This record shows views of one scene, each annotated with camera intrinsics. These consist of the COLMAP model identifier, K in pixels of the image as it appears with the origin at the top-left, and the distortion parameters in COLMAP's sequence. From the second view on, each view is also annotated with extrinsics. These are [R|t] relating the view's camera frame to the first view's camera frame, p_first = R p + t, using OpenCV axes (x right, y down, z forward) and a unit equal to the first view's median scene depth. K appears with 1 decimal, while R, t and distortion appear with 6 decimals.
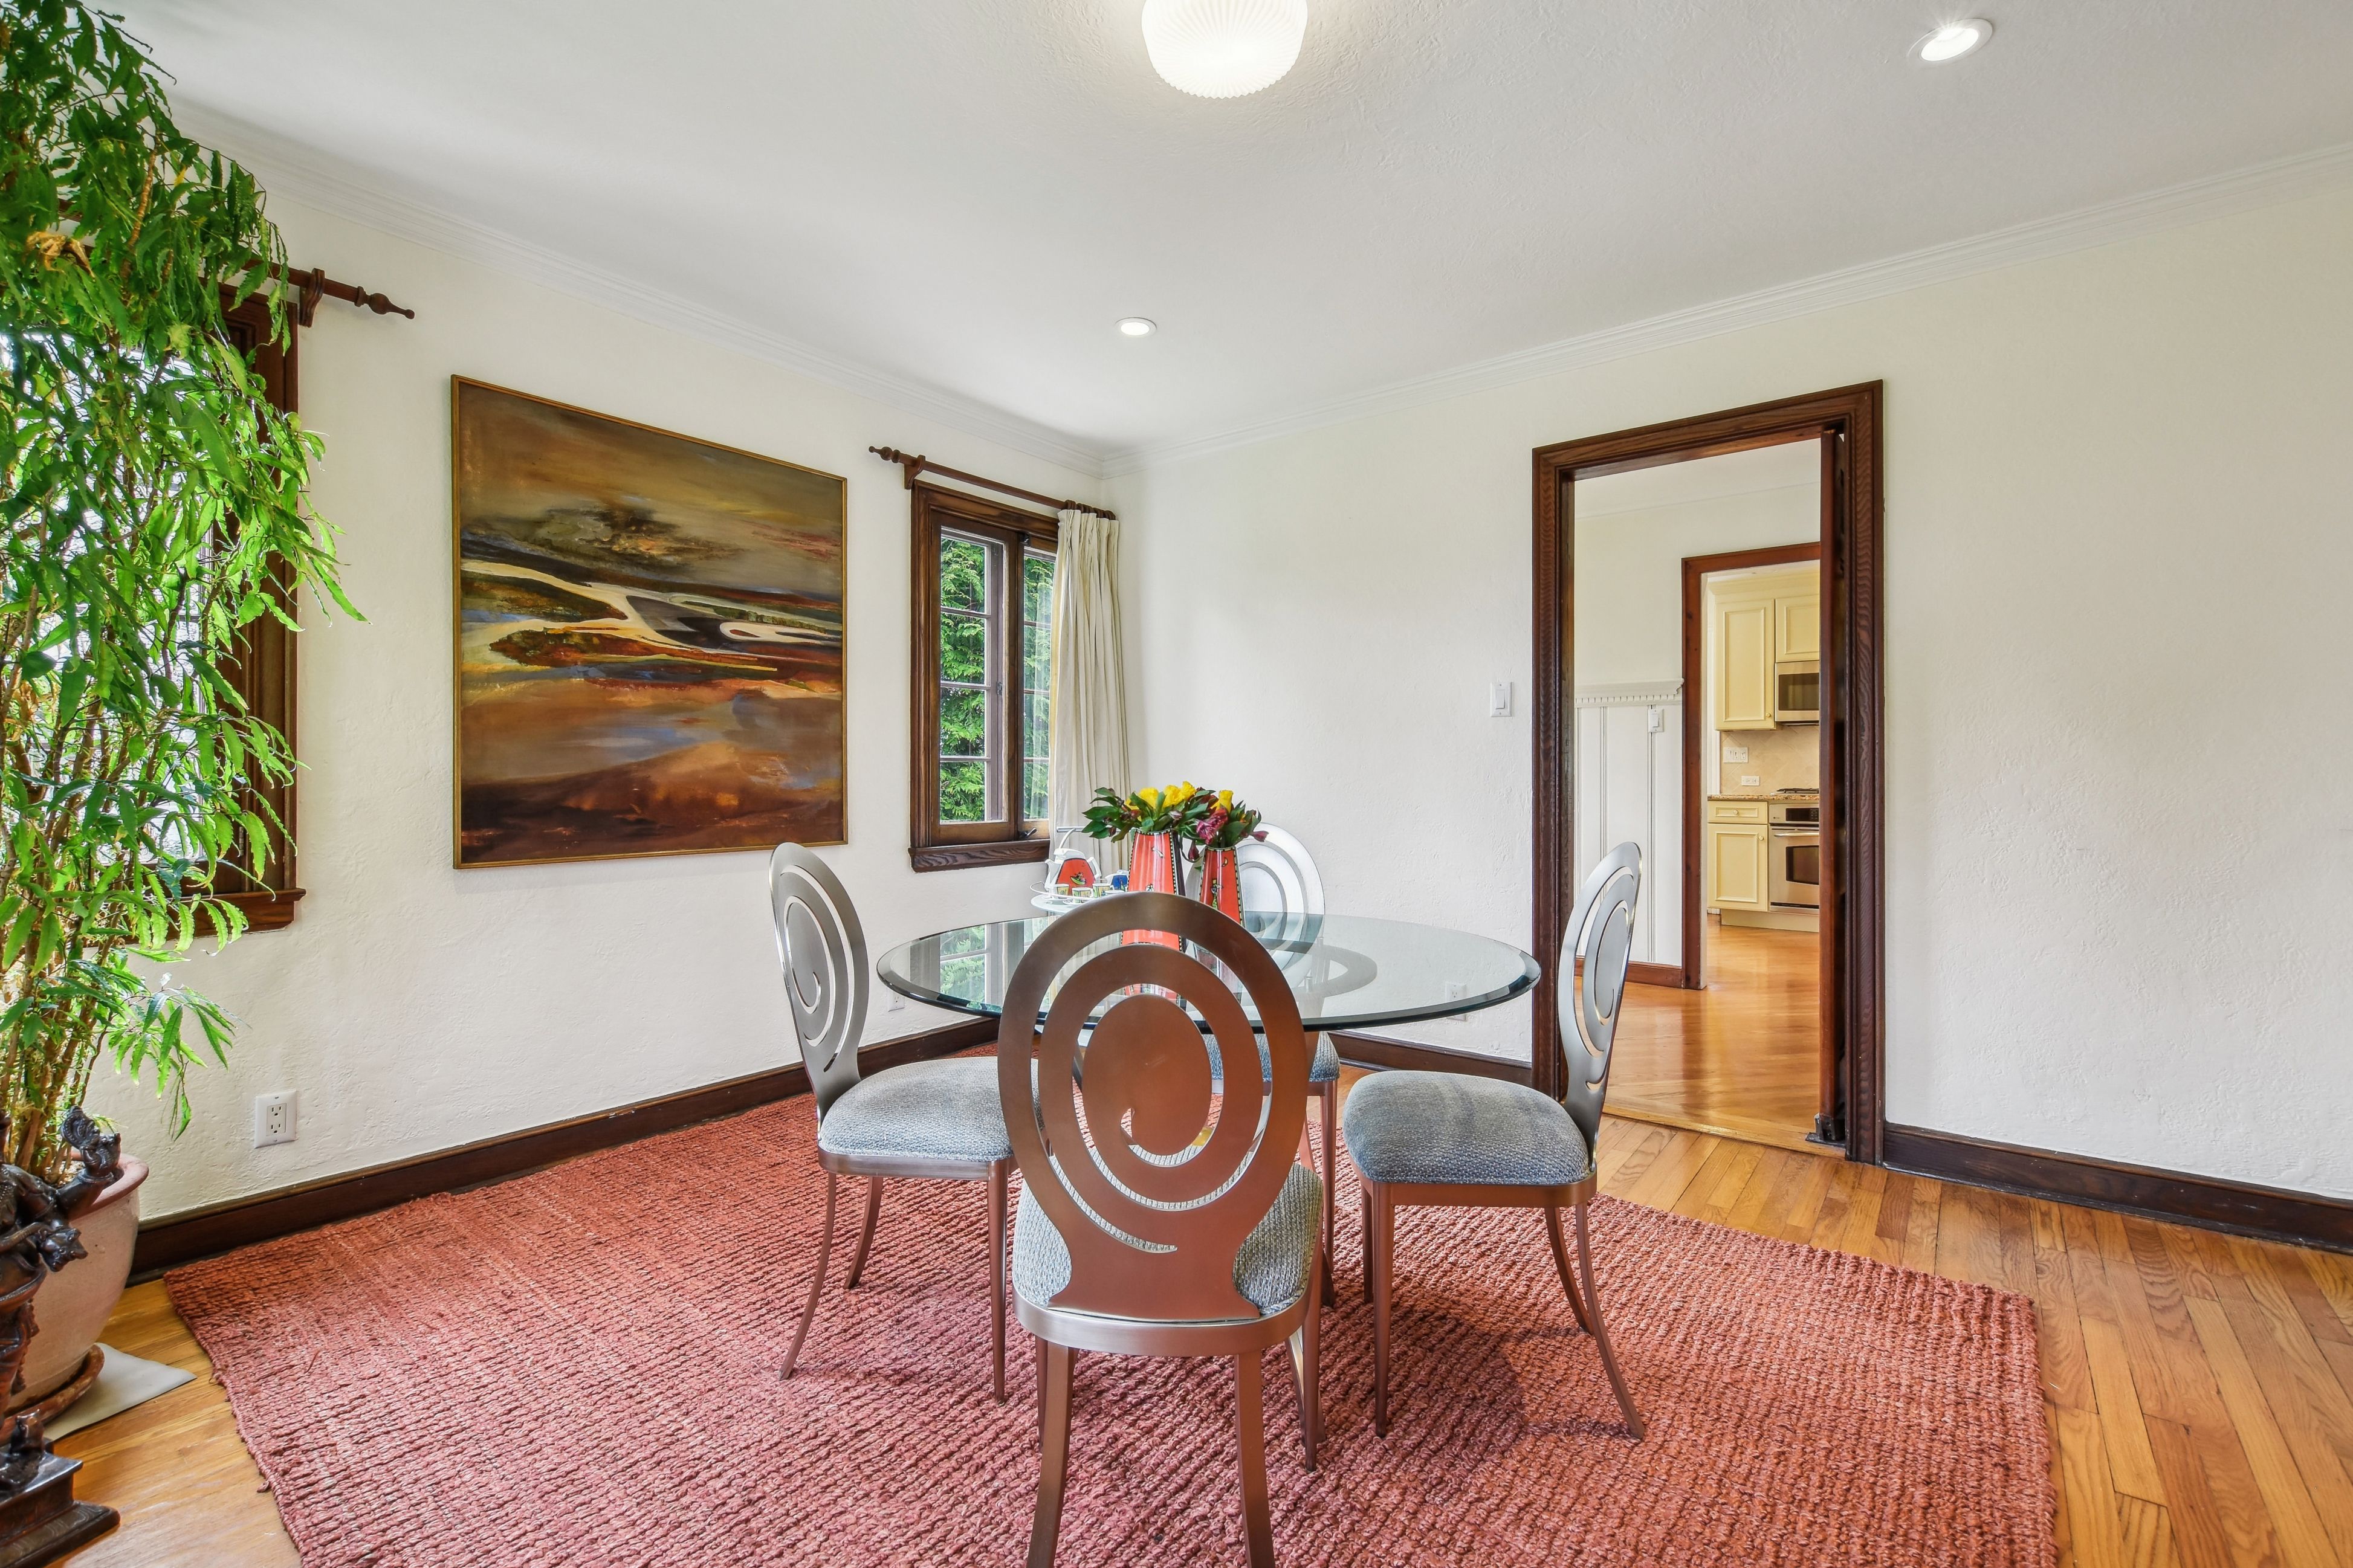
lens RADIAL K [[1036.3, 0, 1176.1], [0, 1036.3, 774.0], [0, 0, 1]] dist [0.000376, -0.000753]
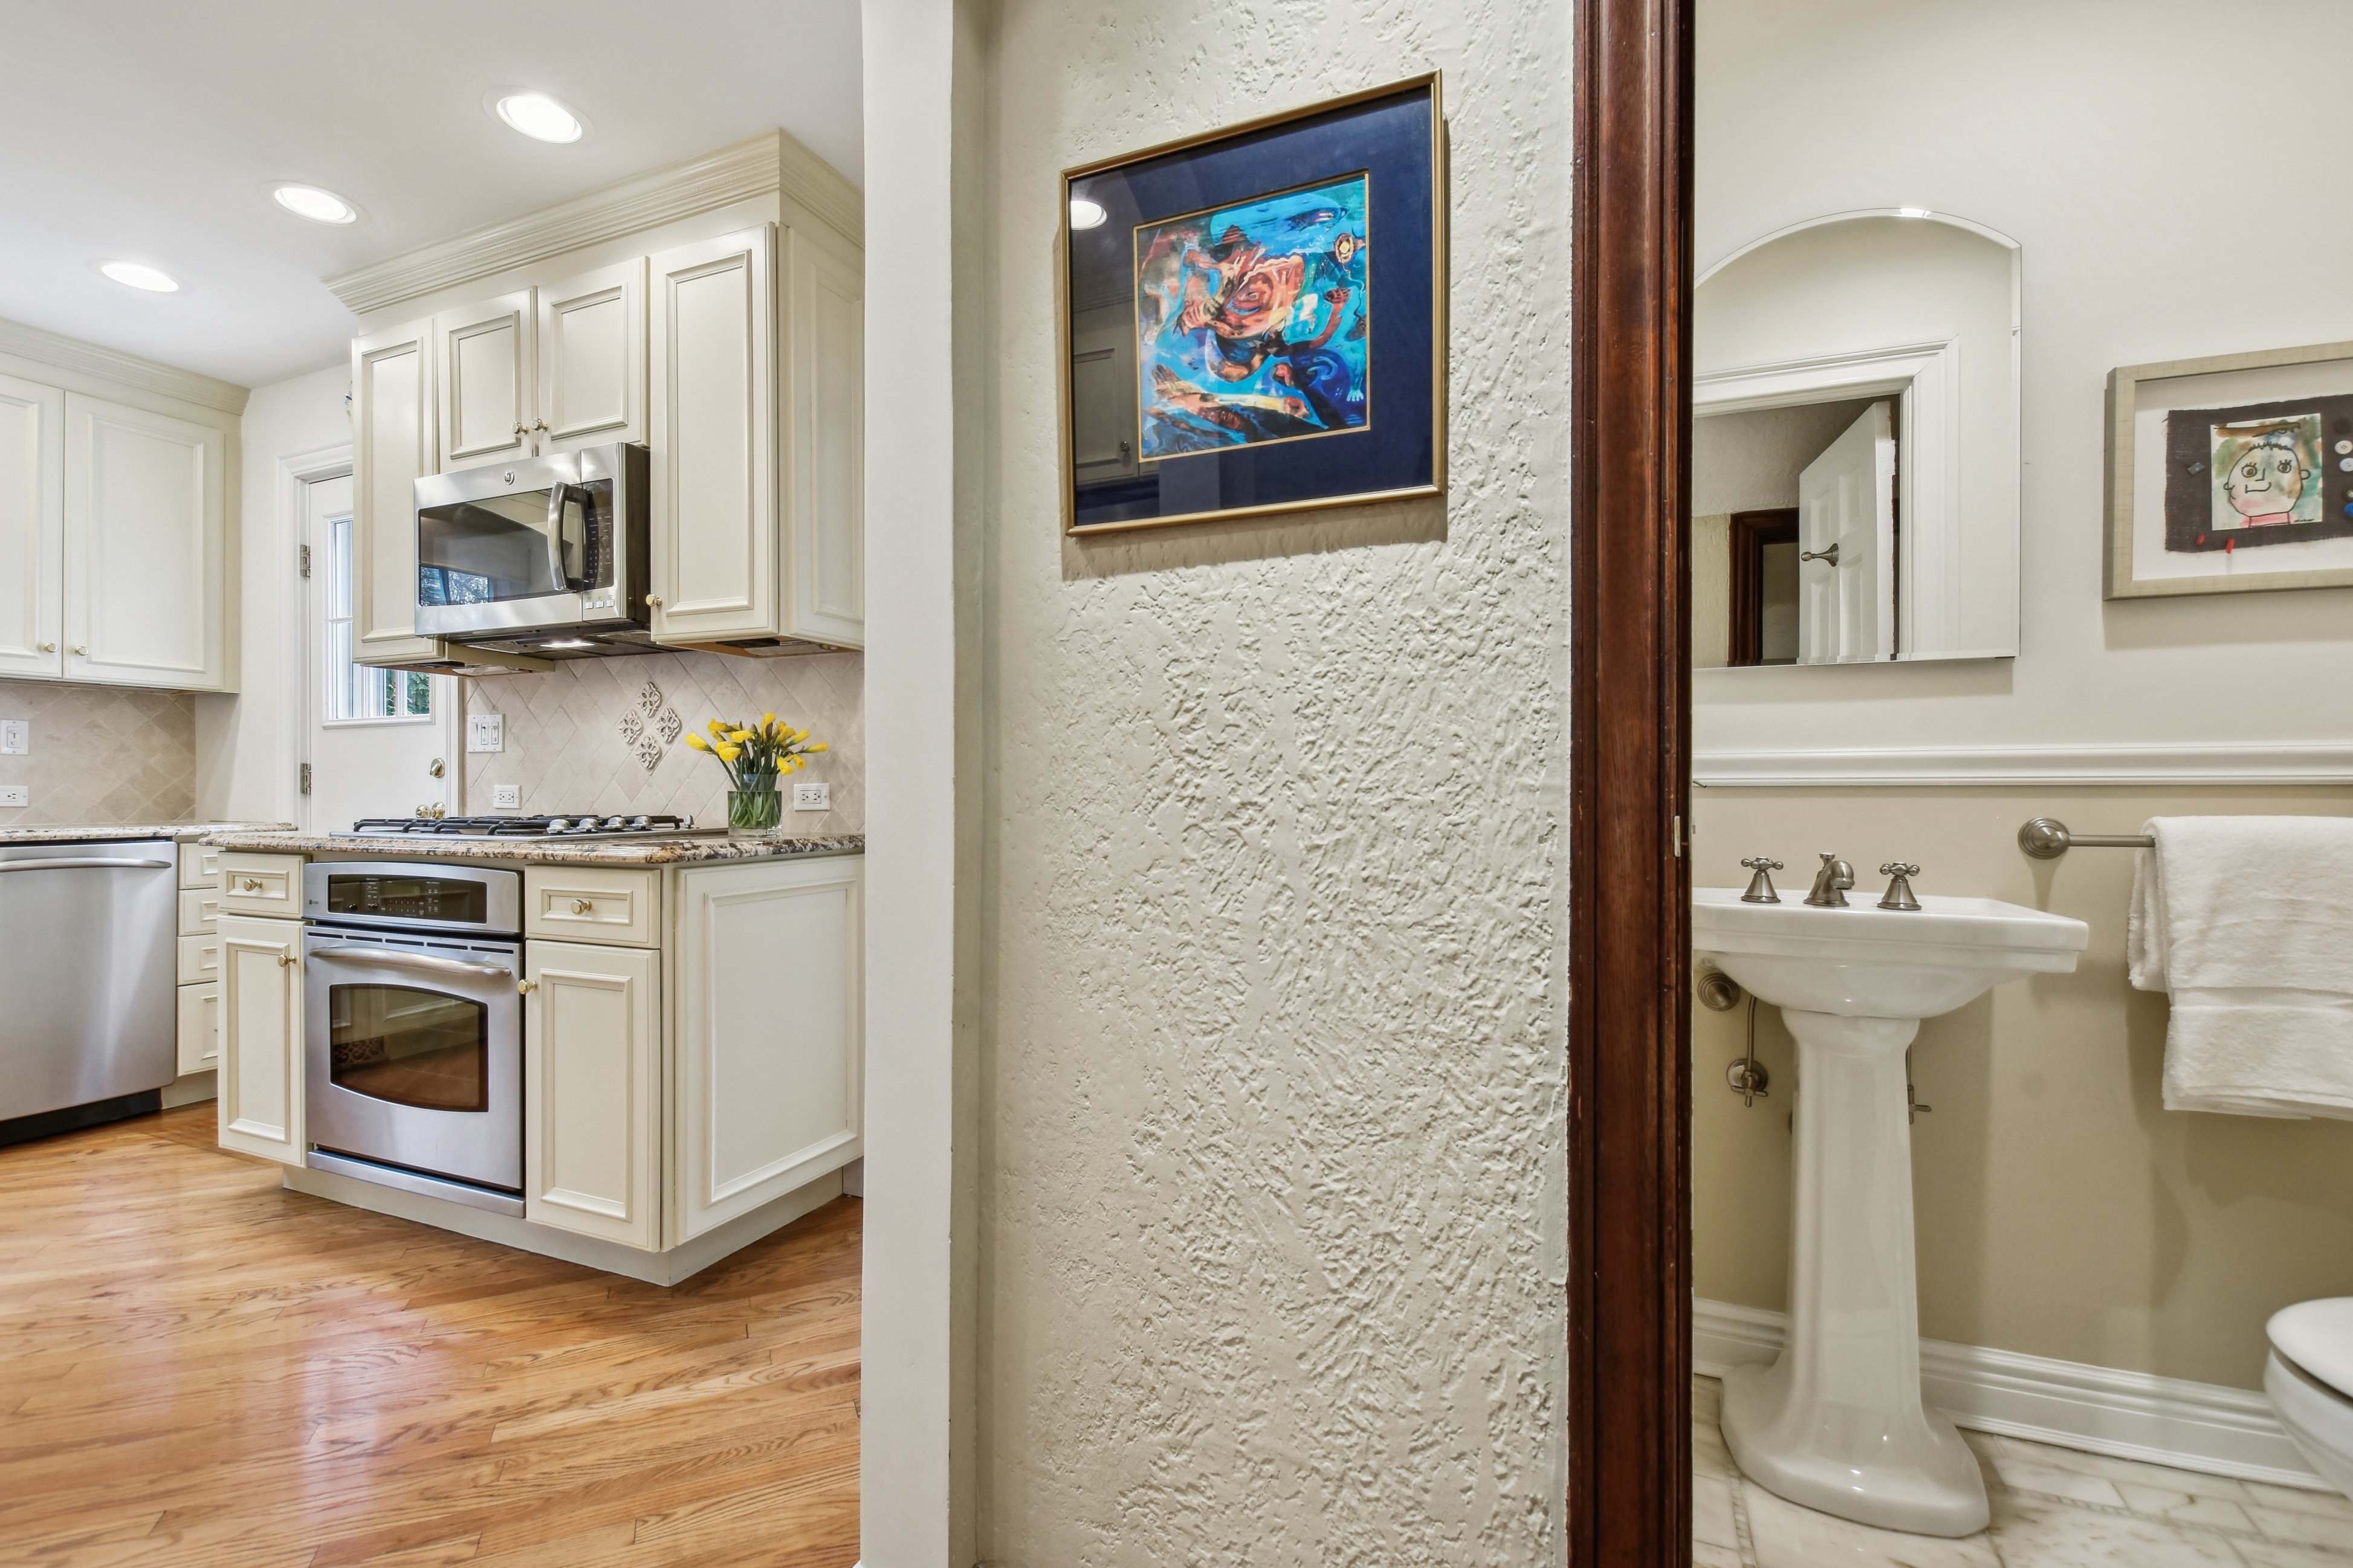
lens RADIAL K [[1025.1, 0, 1176.4], [0, 1025.1, 794.2], [0, 0, 1]] dist [0.028701, -0.018456]
pose [[0.969837, 0.002470, 0.243742, 0.774916], [-0.003055, 0.999993, 0.002023, 0.004287], [-0.243735, -0.002706, 0.969838, 0.589979]]
